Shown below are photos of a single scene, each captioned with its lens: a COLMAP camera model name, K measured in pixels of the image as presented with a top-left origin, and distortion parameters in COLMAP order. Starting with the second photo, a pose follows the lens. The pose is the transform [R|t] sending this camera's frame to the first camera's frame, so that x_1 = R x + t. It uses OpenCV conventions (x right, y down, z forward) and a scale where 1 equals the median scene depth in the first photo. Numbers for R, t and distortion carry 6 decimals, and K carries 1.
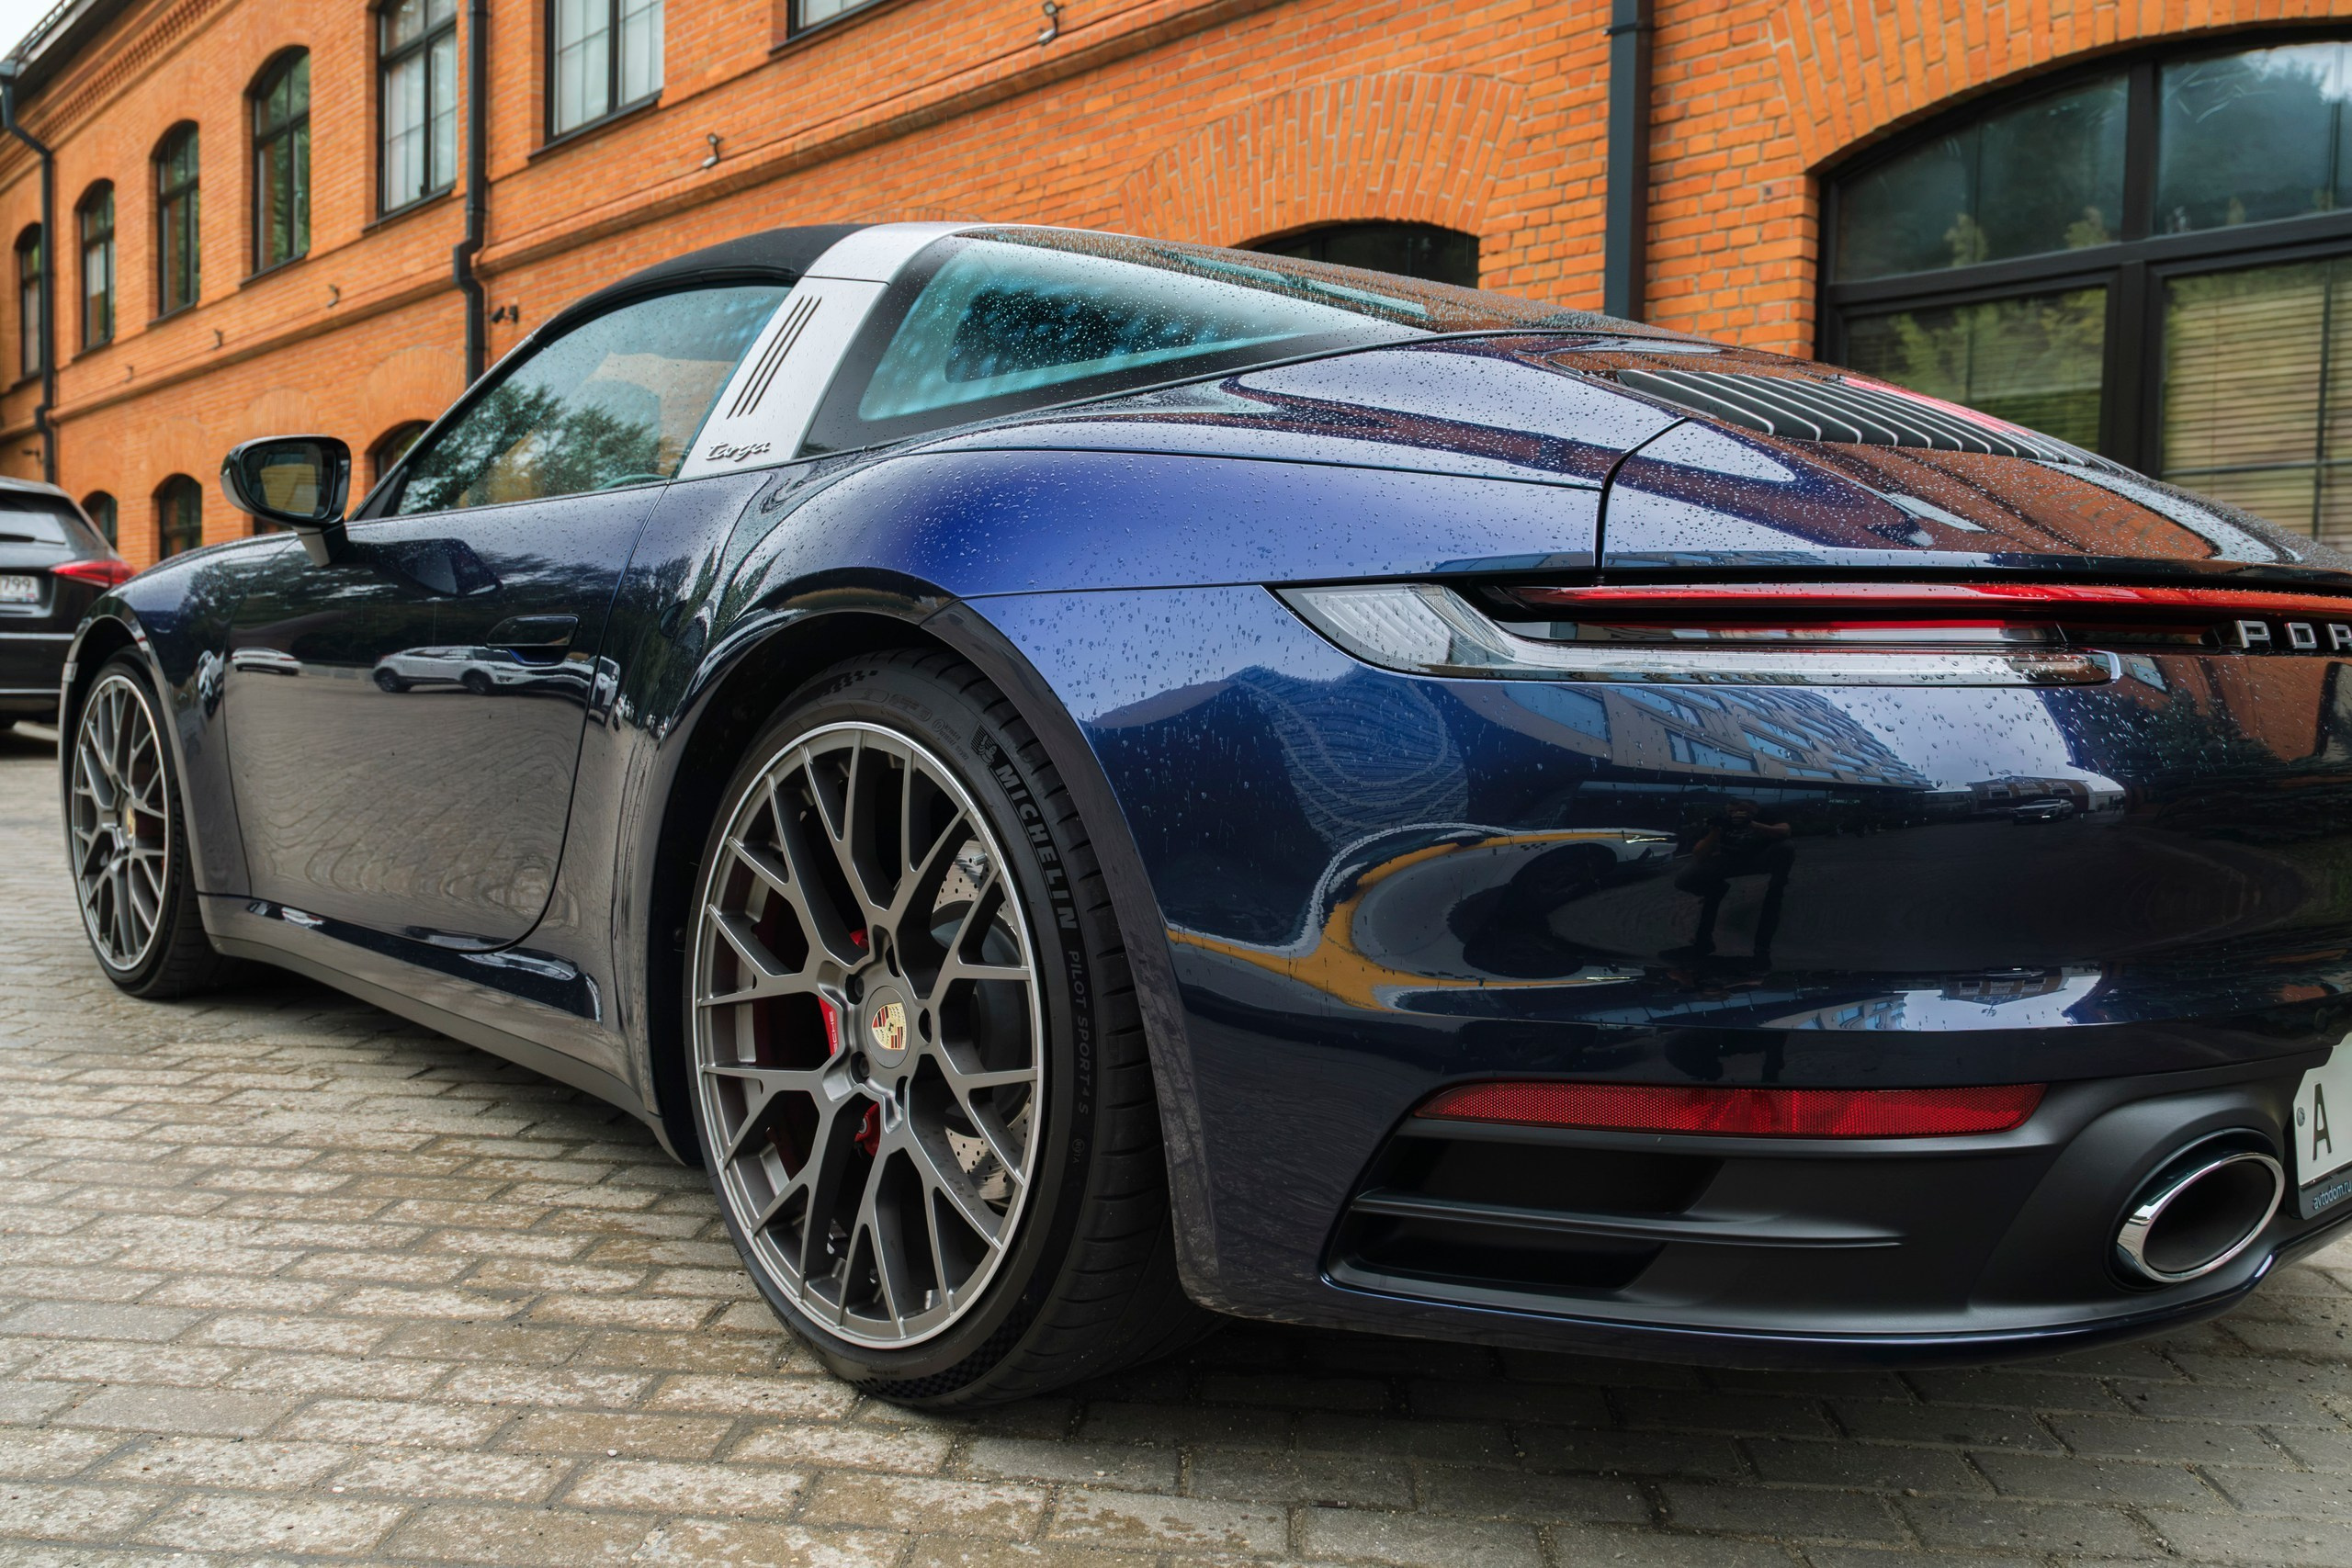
lens RADIAL K [[1929.5, 0, 1145.5], [0, 1929.5, 771.2], [0, 0, 1]] dist [0.011622, 0.007726]
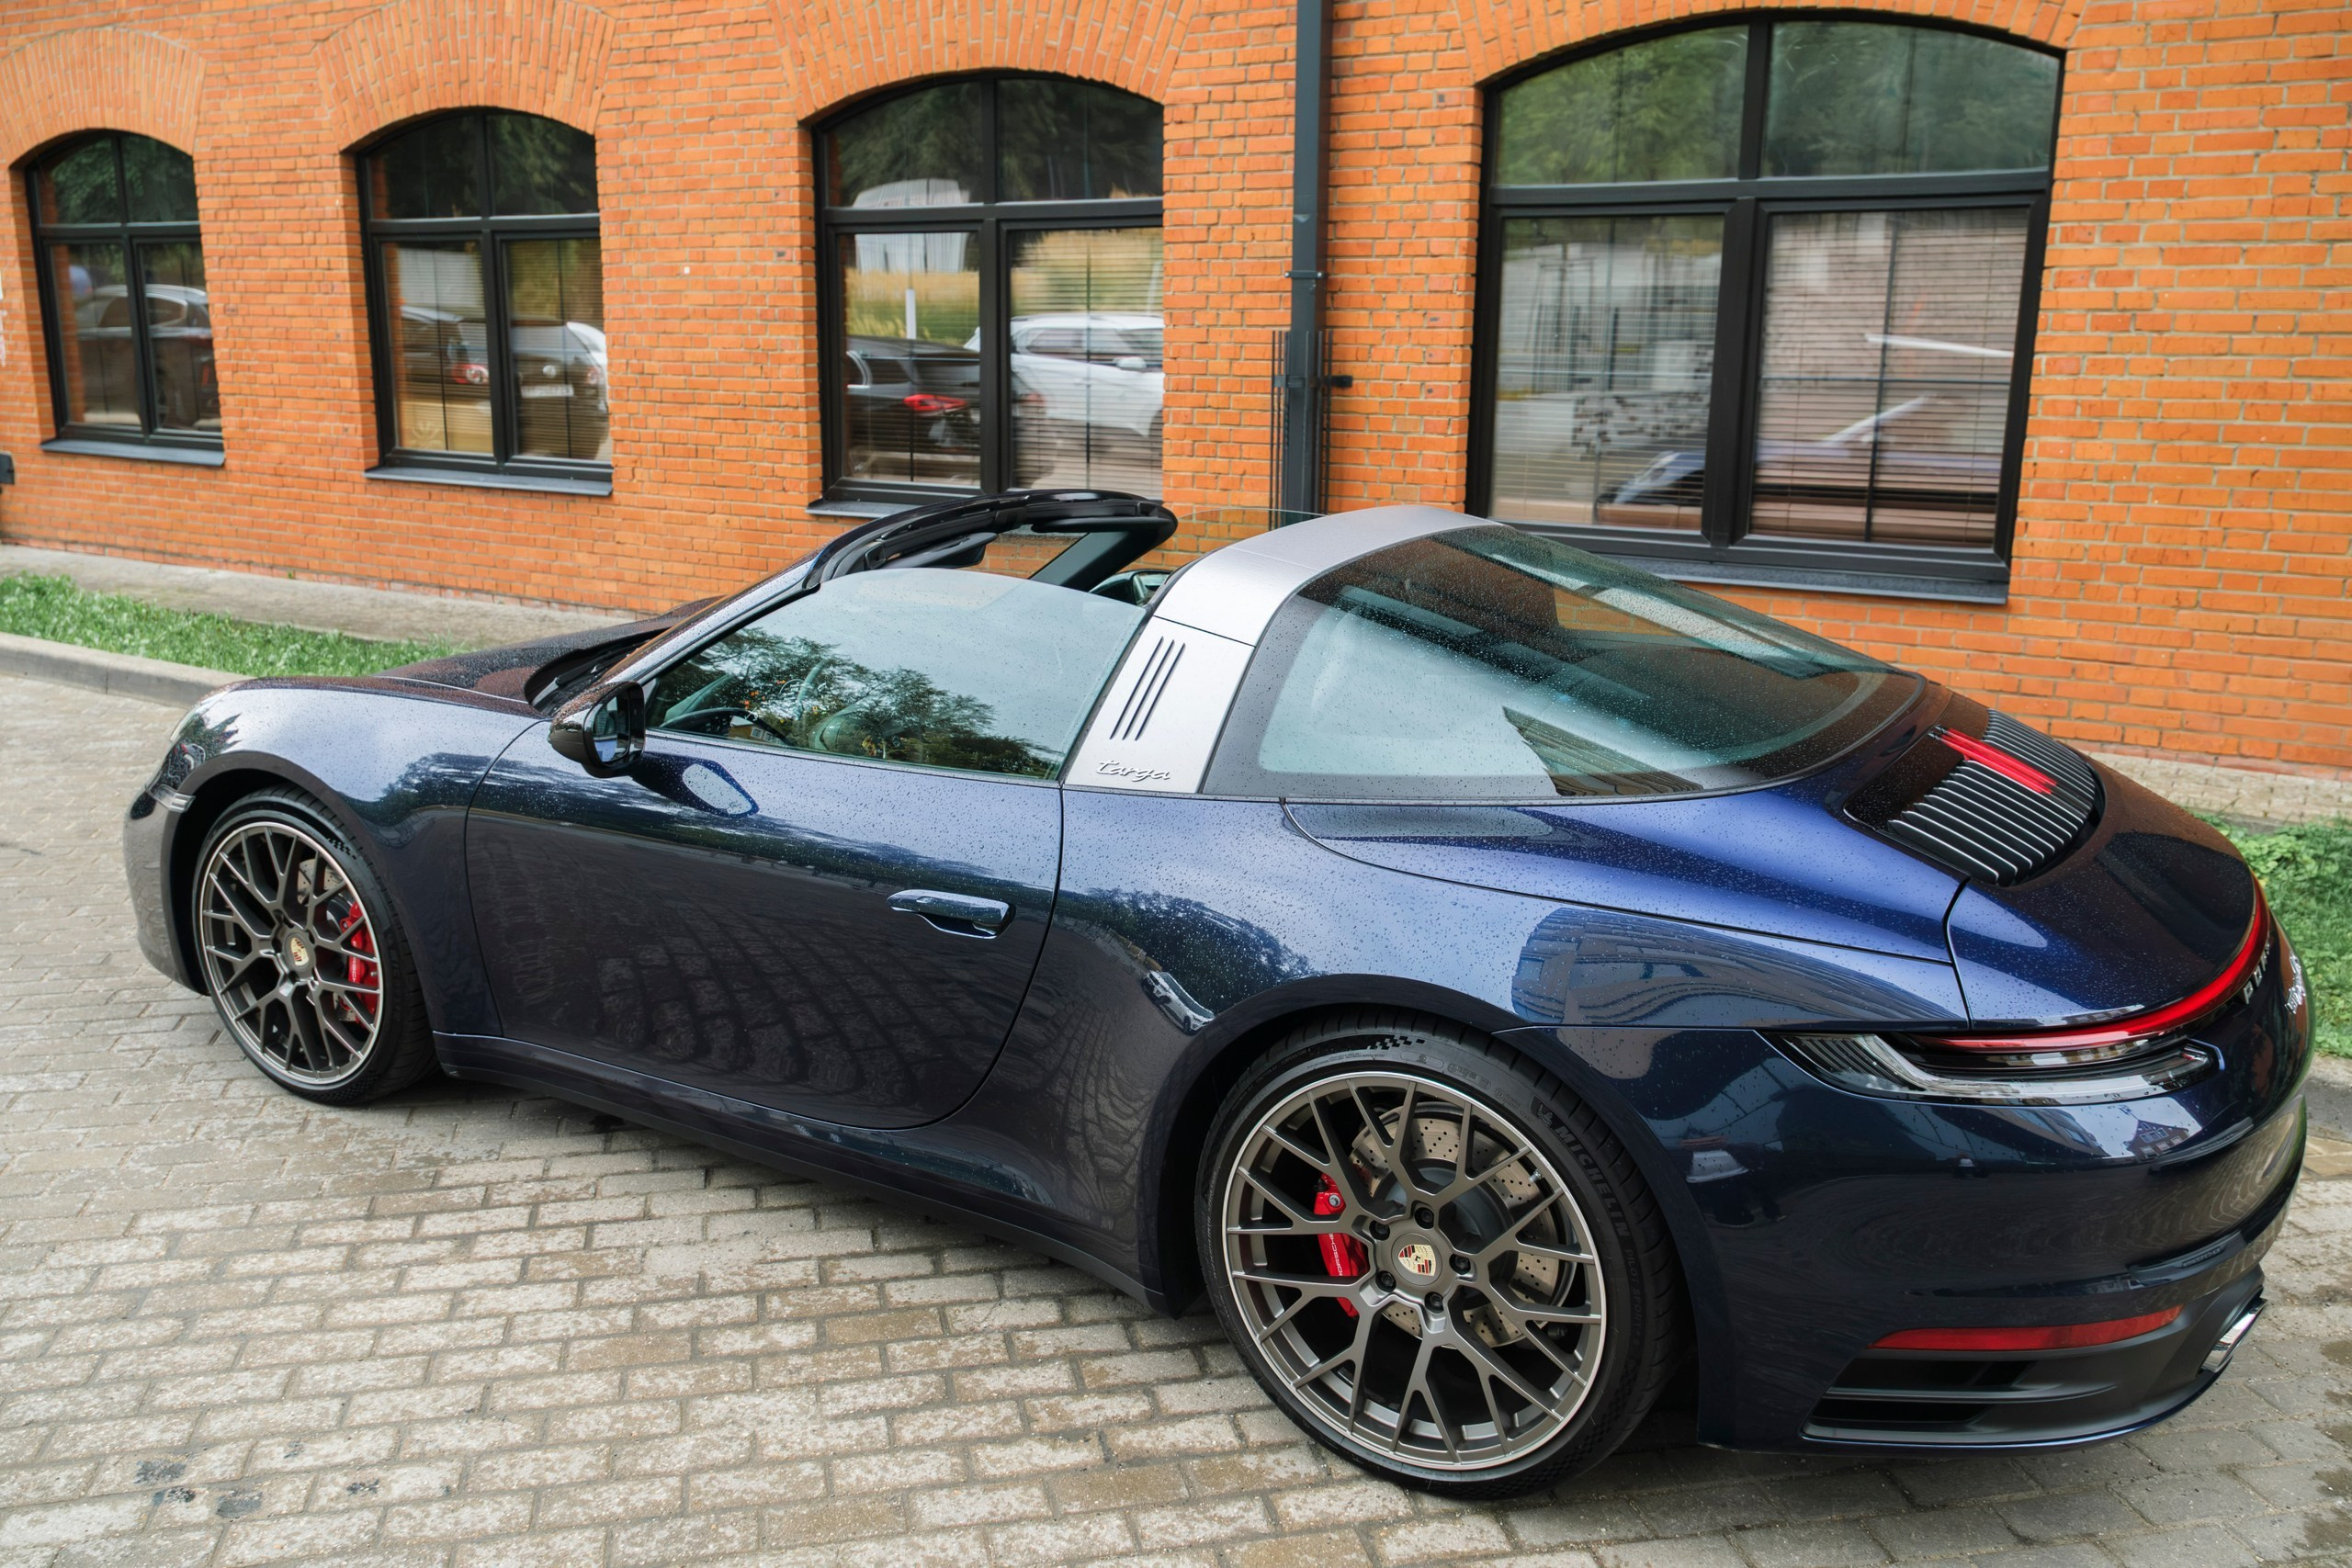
lens RADIAL K [[1929.5, 0, 1150.5], [0, 1929.5, 758.5], [0, 0, 1]] dist [0.011622, 0.007726]
pose [[0.957664, -0.078282, 0.277041, -0.557237], [0.027967, 0.983067, 0.181102, -0.408792], [-0.286527, -0.165687, 0.943637, -0.220754]]
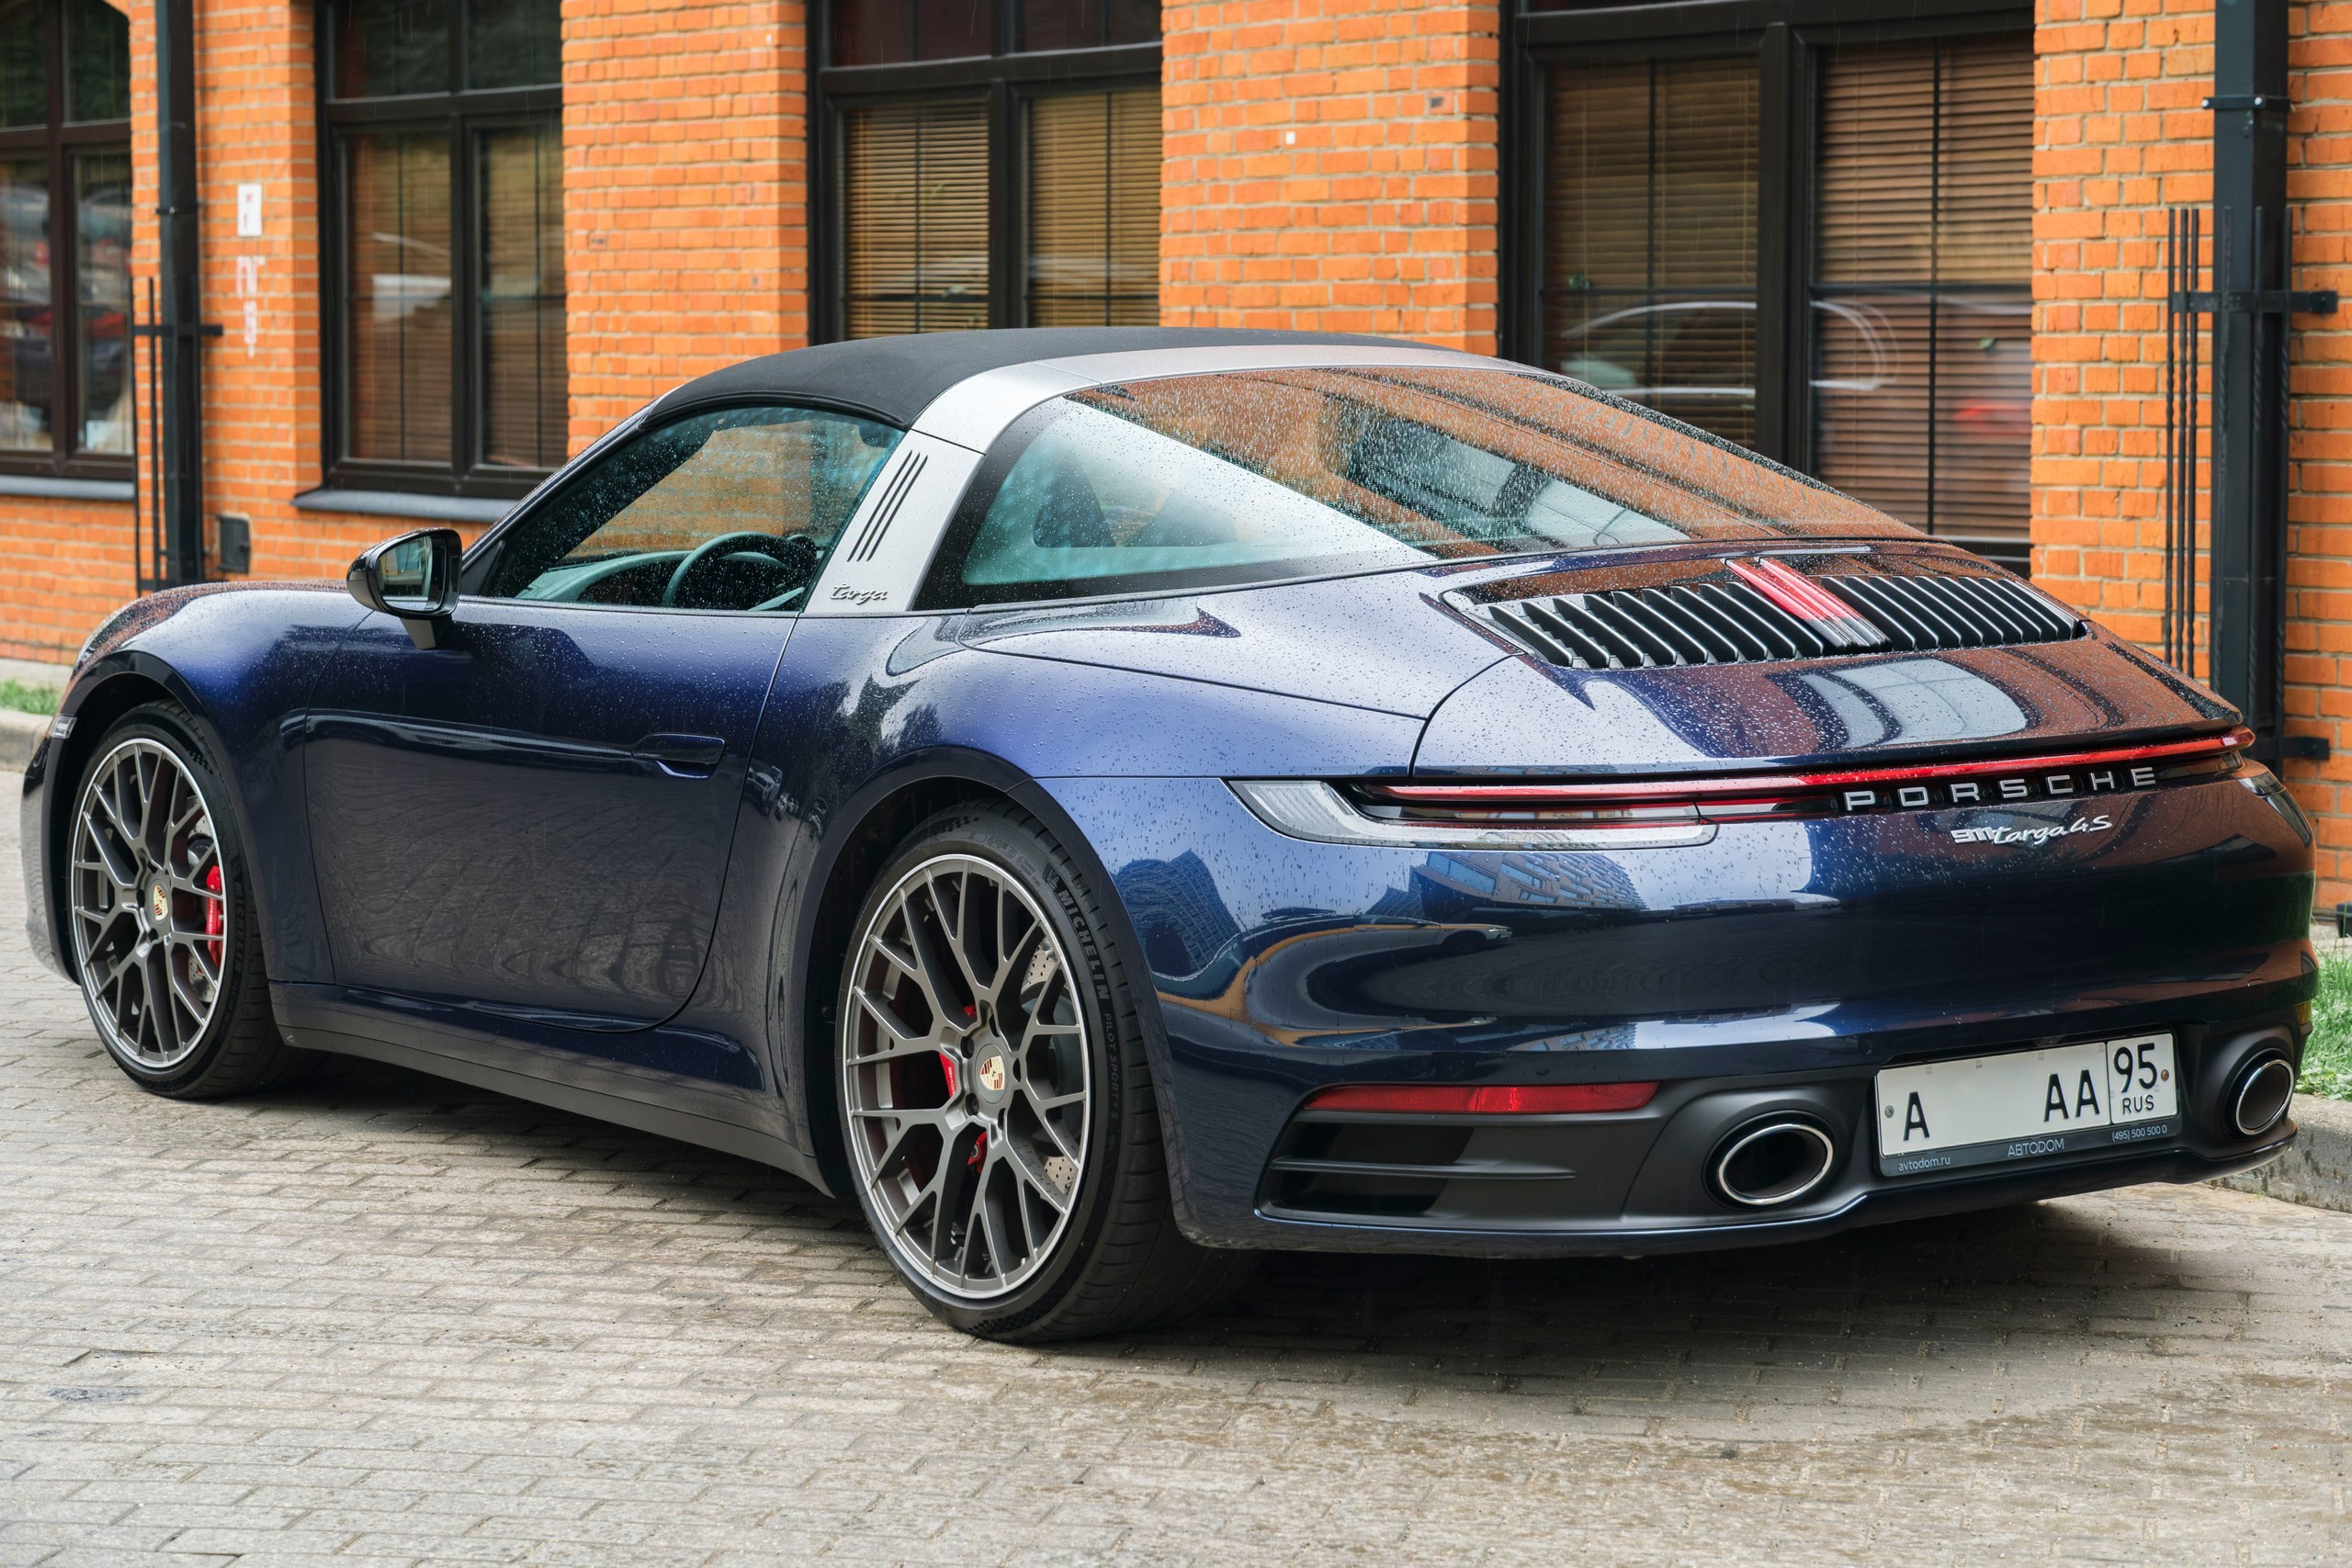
lens RADIAL K [[5430.0, 0, 1145.1], [0, 5430.0, 724.4], [0, 0, 1]] dist [0.110423, 0.000000]
pose [[0.993147, -0.015888, -0.115788, 0.336094], [0.018297, 0.999637, 0.019775, -0.150146], [0.115431, -0.021758, 0.993077, -2.223237]]
